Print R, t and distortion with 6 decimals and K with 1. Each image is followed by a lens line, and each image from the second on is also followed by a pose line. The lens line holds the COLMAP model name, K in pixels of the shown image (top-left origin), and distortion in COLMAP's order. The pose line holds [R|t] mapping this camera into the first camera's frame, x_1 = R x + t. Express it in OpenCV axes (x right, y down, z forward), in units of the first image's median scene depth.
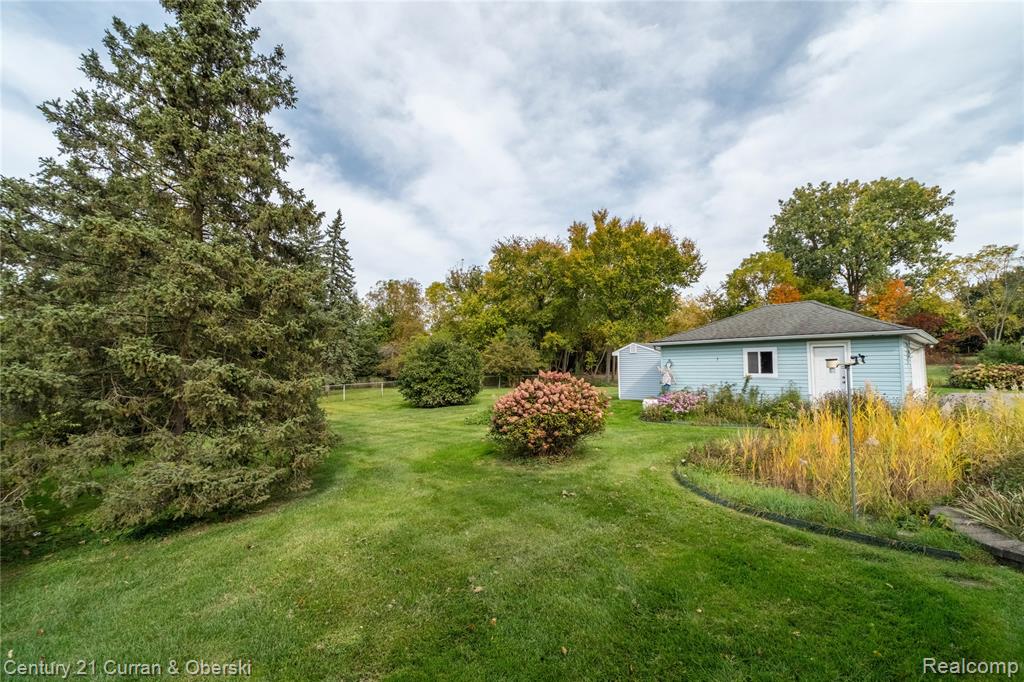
lens RADIAL K [[445.7, 0, 516.6], [0, 445.7, 345.2], [0, 0, 1]] dist [-0.044336, 0.000098]
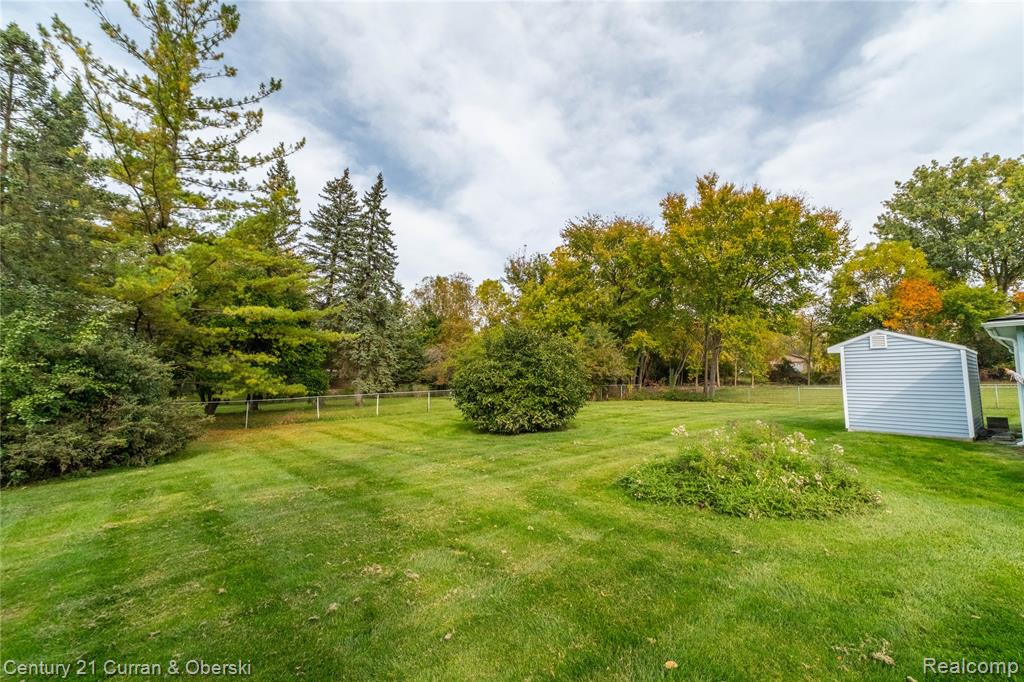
lens RADIAL K [[442.1, 0, 516.3], [0, 442.1, 333.5], [0, 0, 1]] dist [0.000650, -0.000135]
pose [[0.996192, 0.008864, -0.086741, -0.062544], [-0.013215, 0.998676, -0.049718, 0.014045], [0.086185, 0.050675, 0.994990, 0.177530]]
